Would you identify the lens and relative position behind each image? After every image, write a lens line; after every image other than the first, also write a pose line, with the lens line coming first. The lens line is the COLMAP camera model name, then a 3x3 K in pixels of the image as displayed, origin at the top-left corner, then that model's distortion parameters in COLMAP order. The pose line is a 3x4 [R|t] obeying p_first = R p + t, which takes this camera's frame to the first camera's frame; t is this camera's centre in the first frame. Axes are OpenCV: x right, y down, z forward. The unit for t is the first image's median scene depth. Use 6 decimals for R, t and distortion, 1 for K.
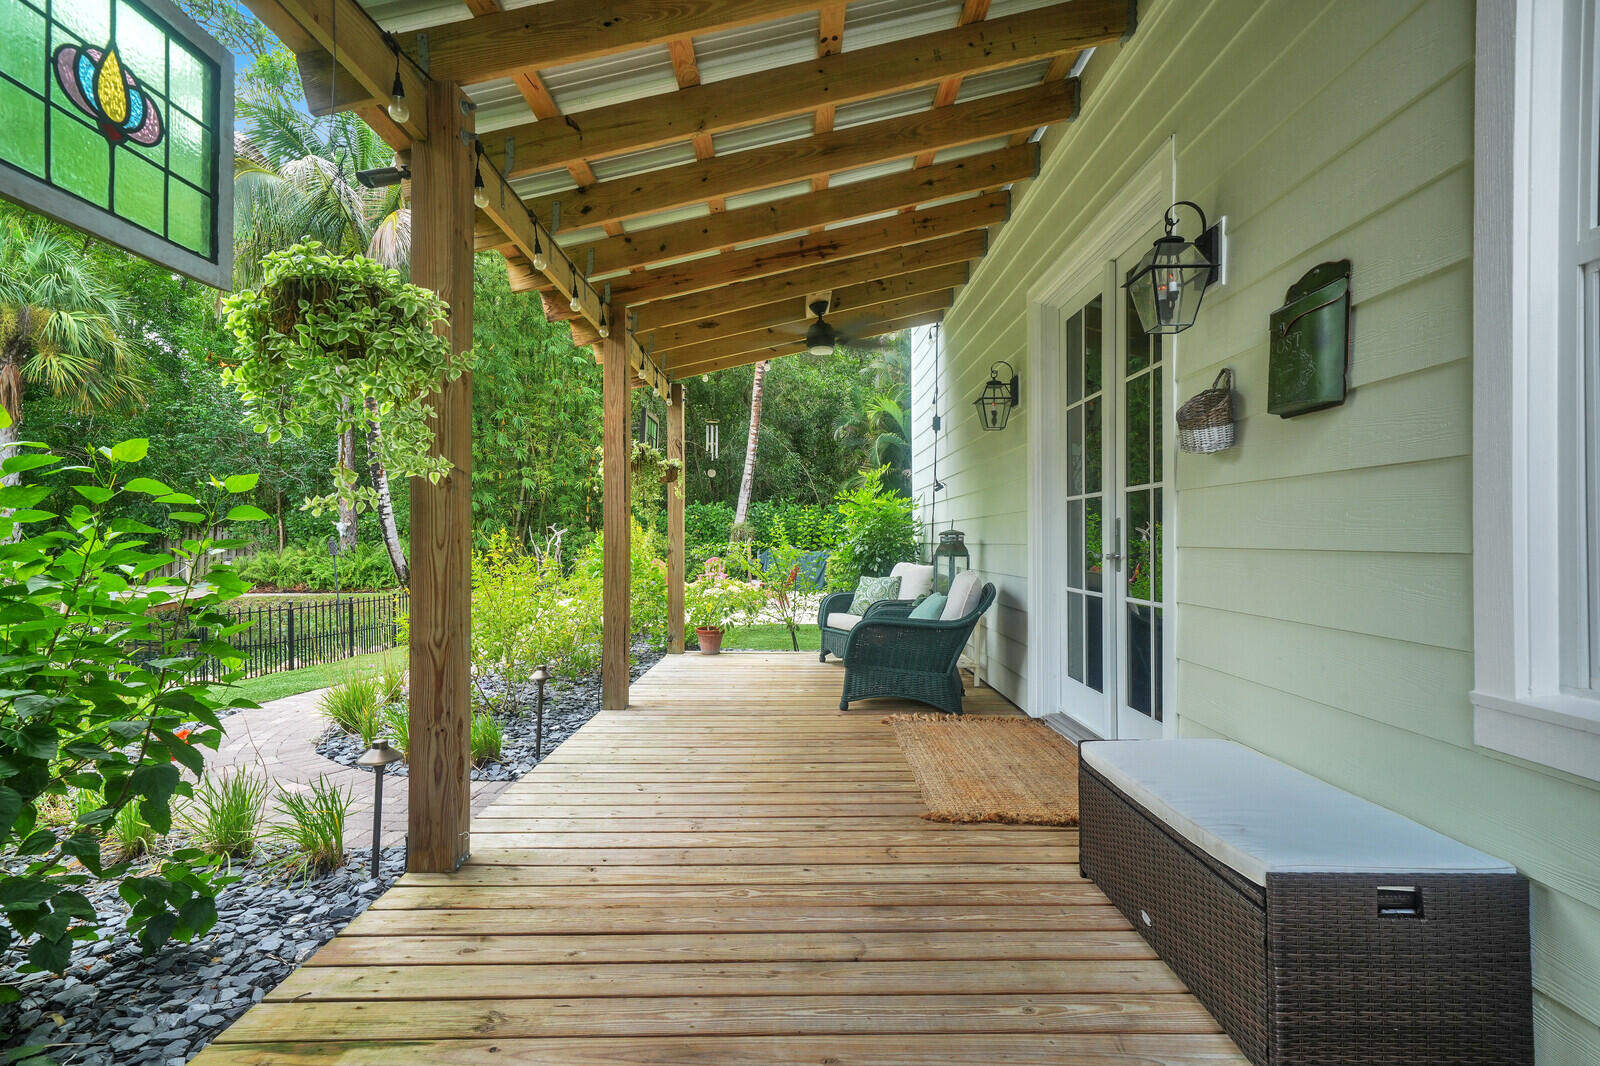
lens RADIAL K [[792.6, 0, 803.7], [0, 792.6, 537.9], [0, 0, 1]] dist [0.023603, 0.000303]
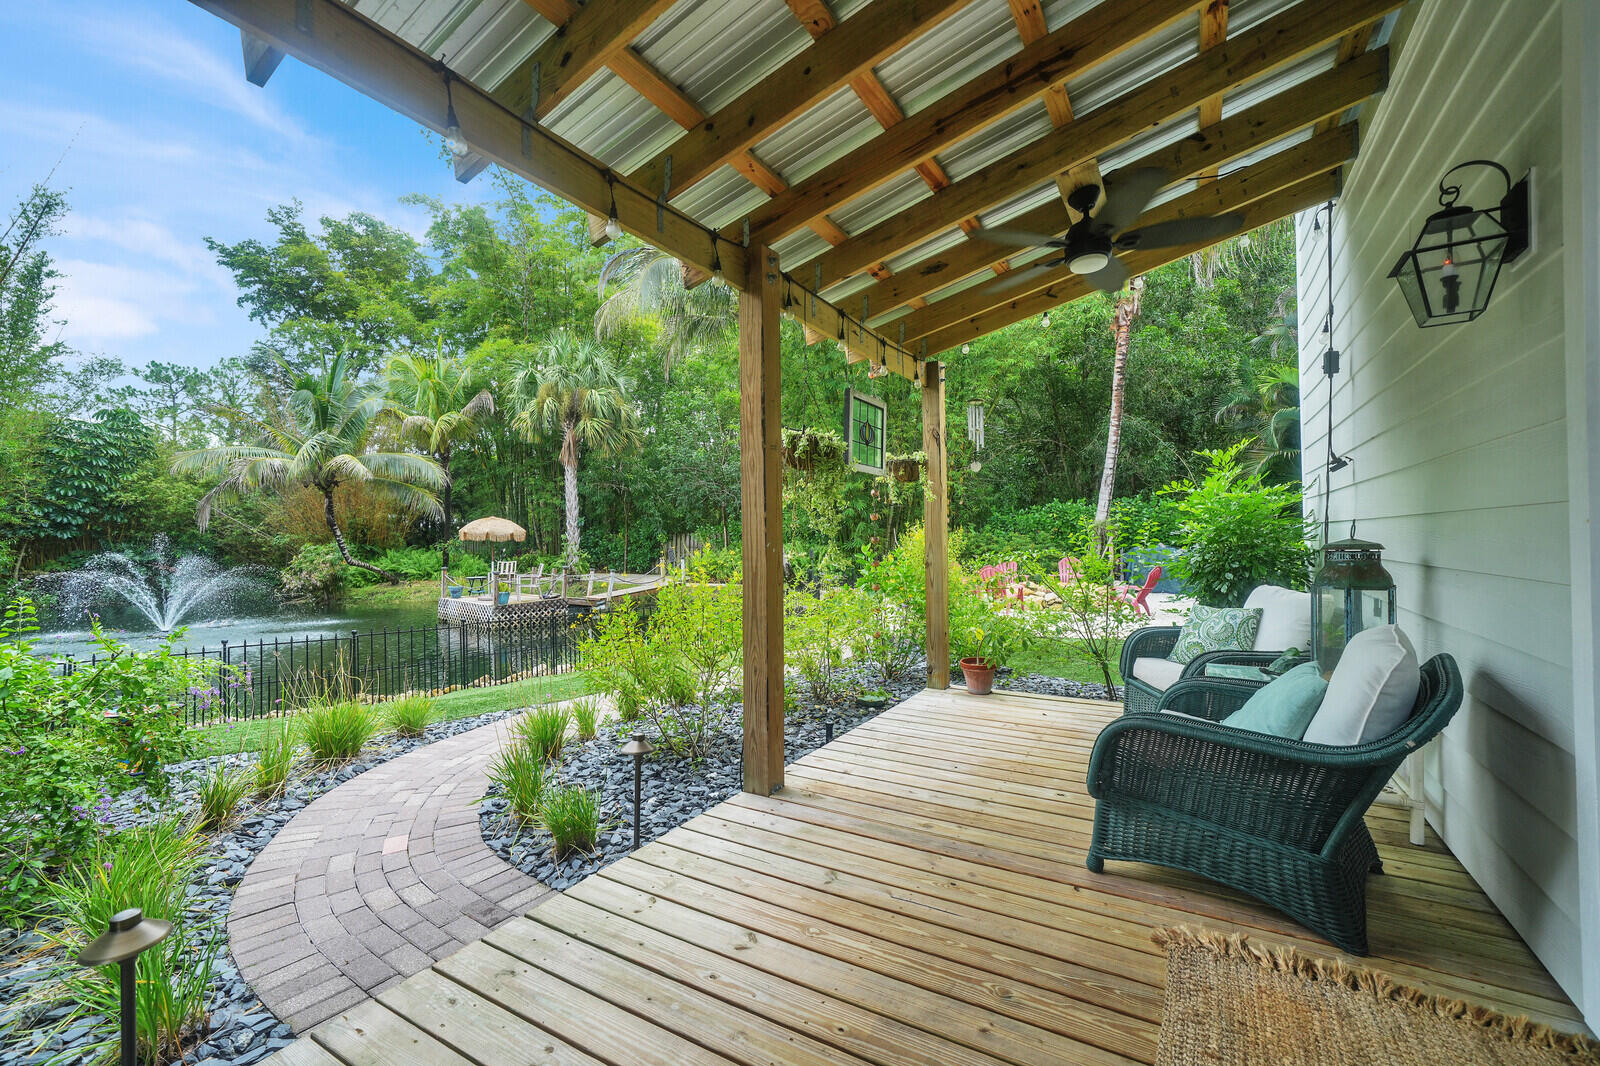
lens RADIAL K [[681.7, 0, 792.5], [0, 681.7, 535.9], [0, 0, 1]] dist [-0.001181, 0.002936]
pose [[0.855776, -0.014842, -0.517134, 0.087382], [0.016501, 0.999863, -0.001389, -0.015949], [0.517084, -0.007345, 0.855903, 0.350367]]
